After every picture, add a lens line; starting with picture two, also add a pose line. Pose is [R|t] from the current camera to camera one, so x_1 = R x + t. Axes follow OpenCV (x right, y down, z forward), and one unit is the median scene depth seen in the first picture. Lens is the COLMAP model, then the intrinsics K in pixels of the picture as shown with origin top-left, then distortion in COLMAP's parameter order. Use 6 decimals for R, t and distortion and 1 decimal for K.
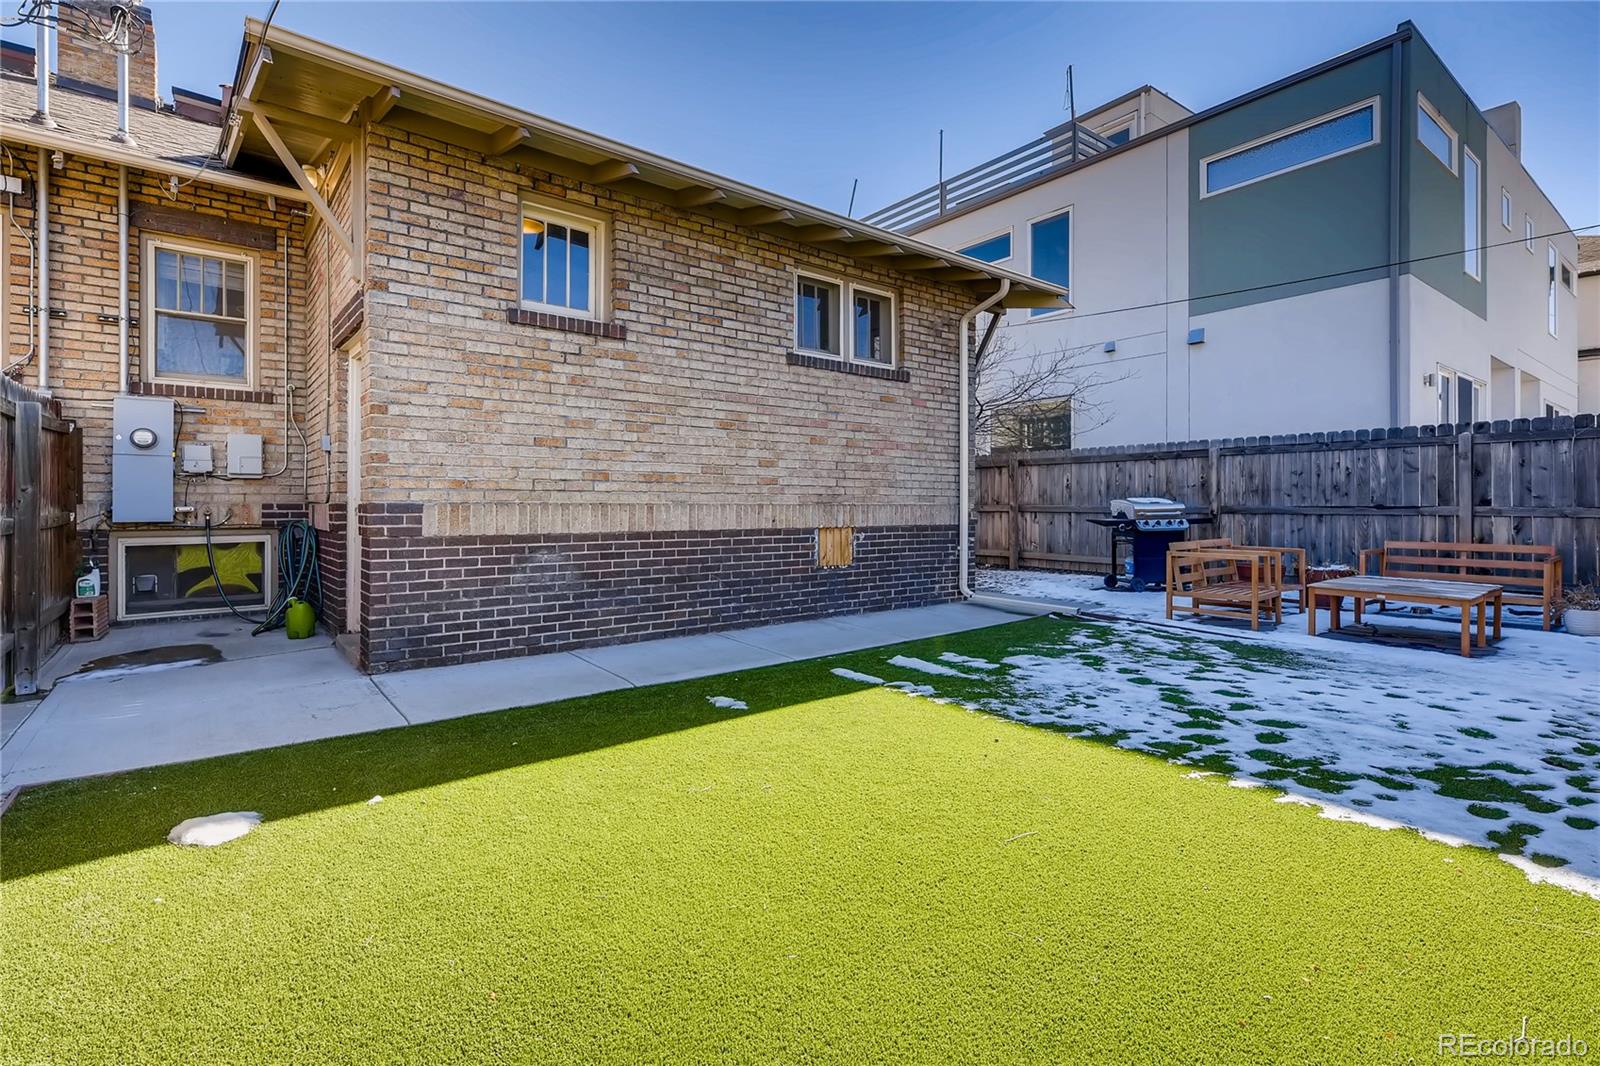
lens RADIAL K [[738.6, 0, 800.9], [0, 738.6, 504.9], [0, 0, 1]] dist [0.007764, 0.000349]
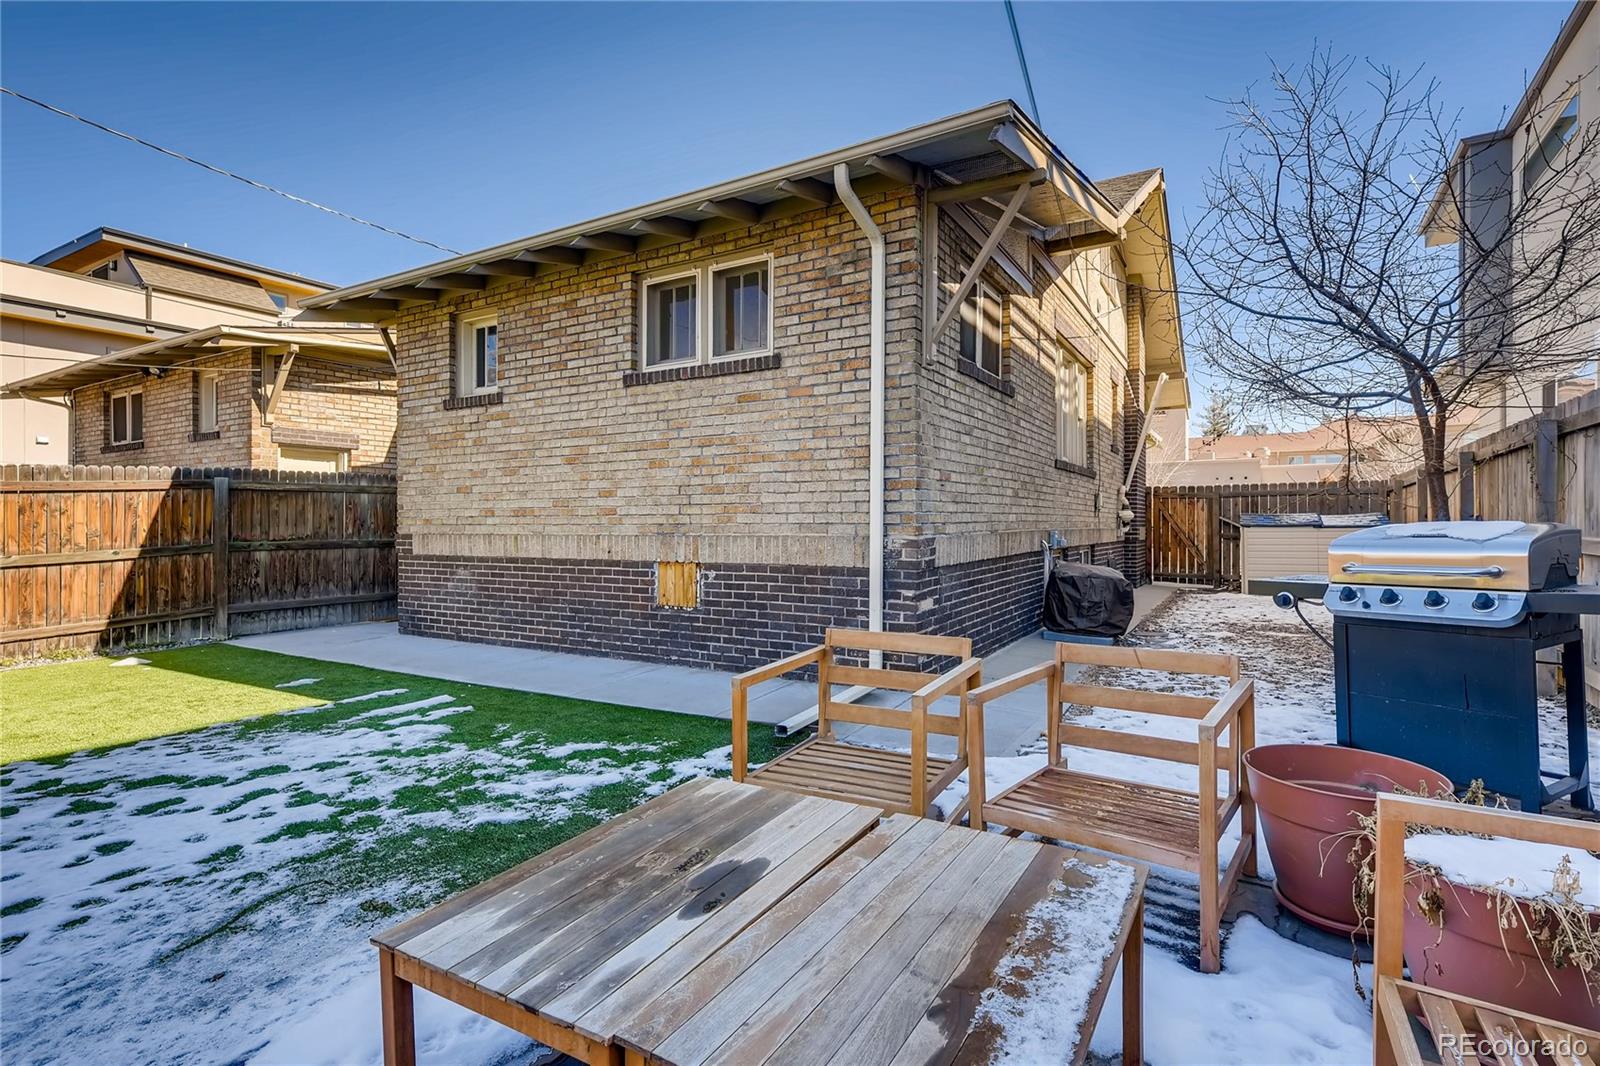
lens RADIAL K [[761.8, 0, 808.8], [0, 761.8, 527.6], [0, 0, 1]] dist [0.003826, 0.000158]
pose [[0.362840, 0.002543, -0.931848, 0.924664], [0.004856, 0.999978, 0.004620, -0.012950], [0.931839, -0.006201, 0.362820, 0.815315]]
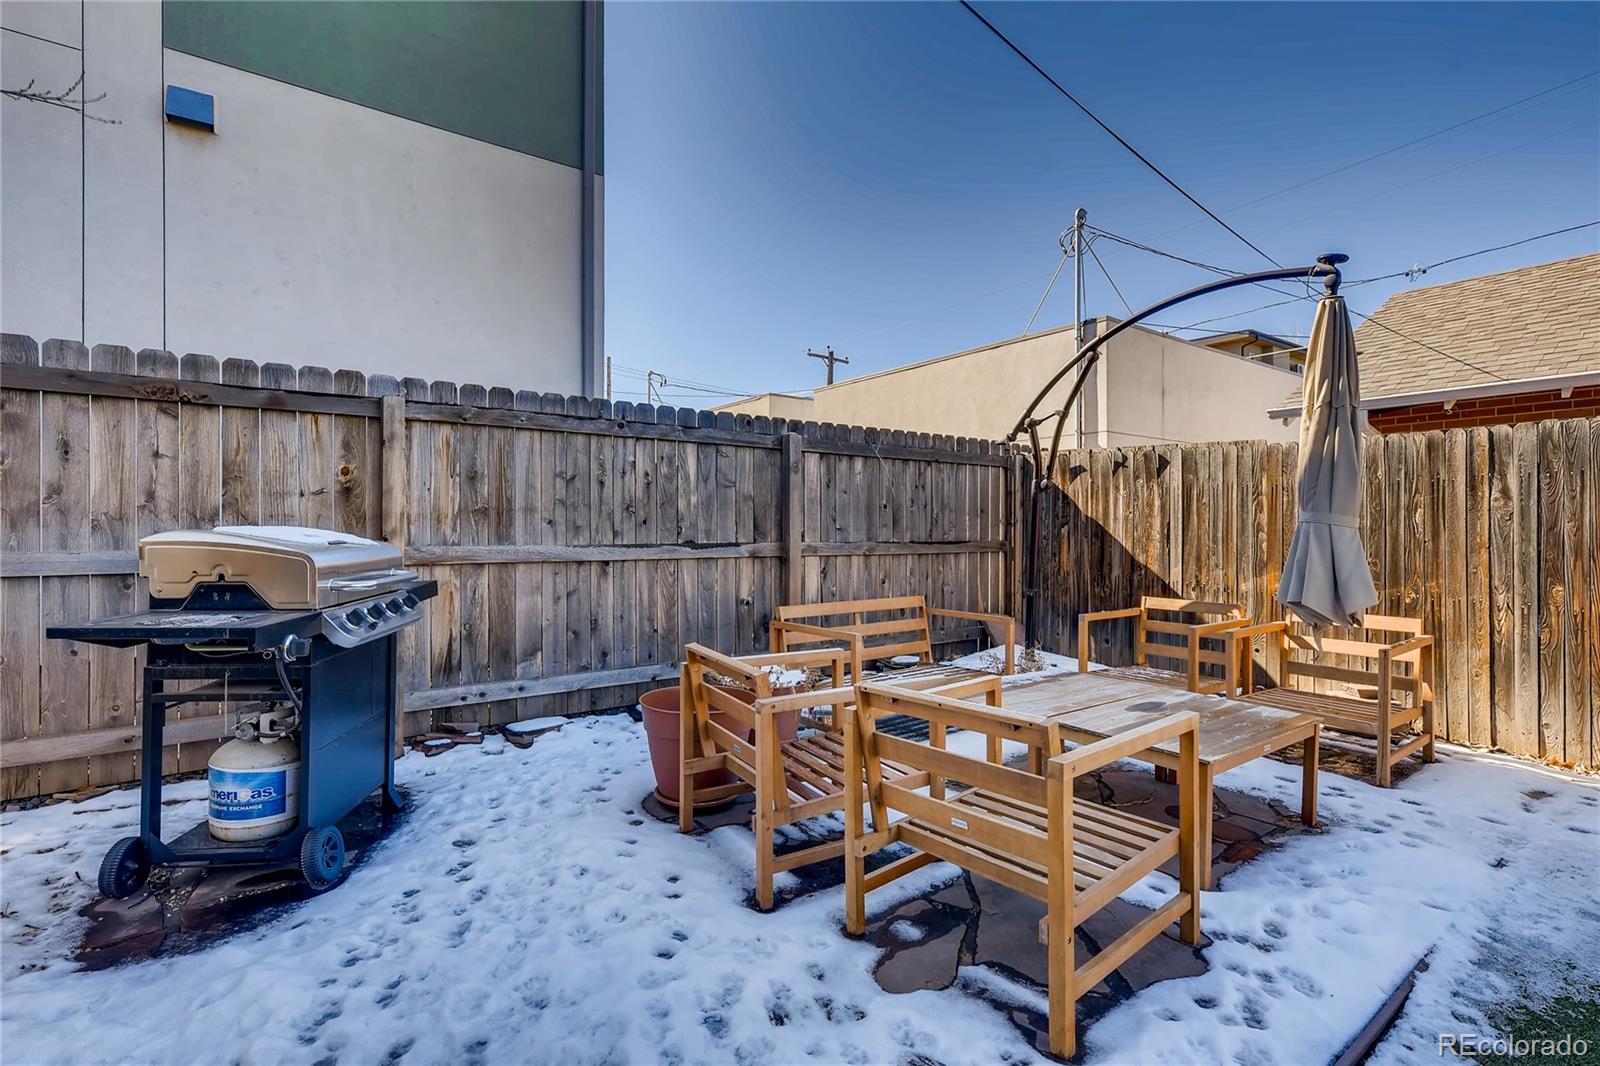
lens RADIAL K [[738.6, 0, 788.2], [0, 738.6, 527.1], [0, 0, 1]] dist [0.007764, 0.000349]
pose [[0.038175, 0.001823, 0.999269, 0.253031], [-0.001438, 0.999997, -0.001769, -0.012067], [-0.999270, -0.001369, 0.038177, 1.083603]]
